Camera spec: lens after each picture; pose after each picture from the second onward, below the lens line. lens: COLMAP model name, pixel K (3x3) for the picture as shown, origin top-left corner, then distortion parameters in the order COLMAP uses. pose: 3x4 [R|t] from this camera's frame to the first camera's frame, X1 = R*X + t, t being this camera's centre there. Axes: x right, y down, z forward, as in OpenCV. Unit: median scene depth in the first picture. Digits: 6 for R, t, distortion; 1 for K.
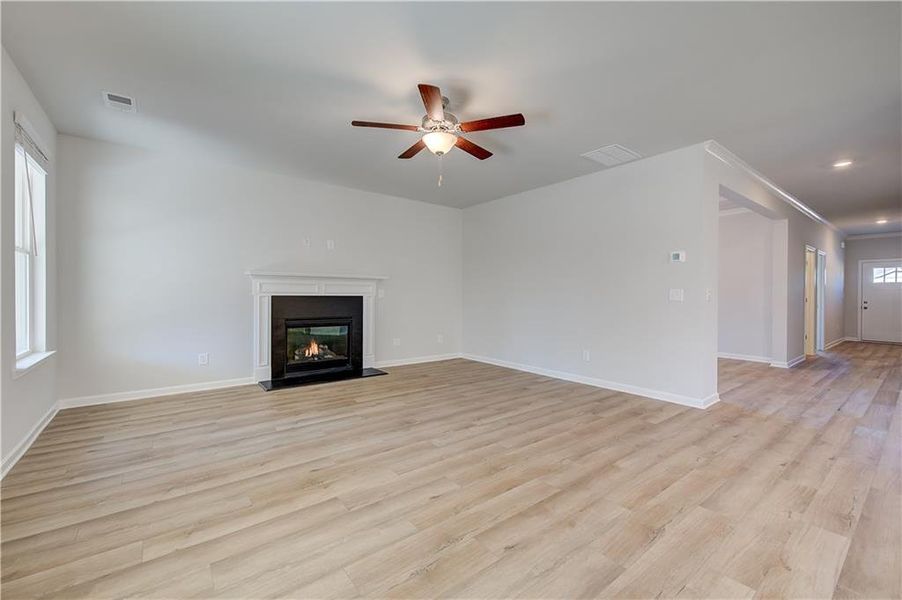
lens RADIAL K [[362.0, 0, 457.8], [0, 362.0, 300.5], [0, 0, 1]] dist [0.002443, -0.000240]
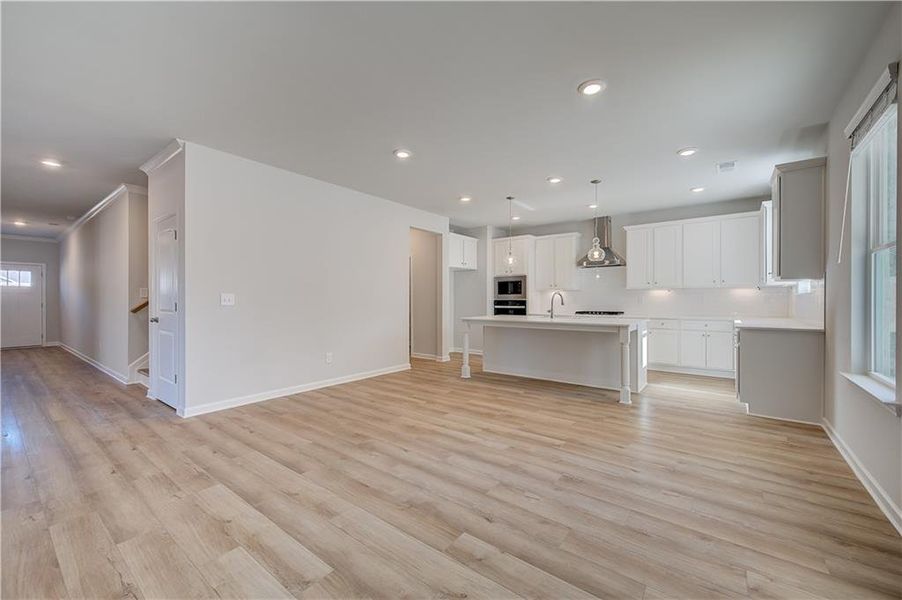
lens RADIAL K [[384.0, 0, 450.4], [0, 384.0, 298.5], [0, 0, 1]] dist [0.015602, -0.000099]
pose [[-0.248004, 0.000911, 0.968759, -0.247563], [0.013654, 0.999904, 0.002555, -0.005219], [-0.968663, 0.013861, -0.247992, 0.264001]]
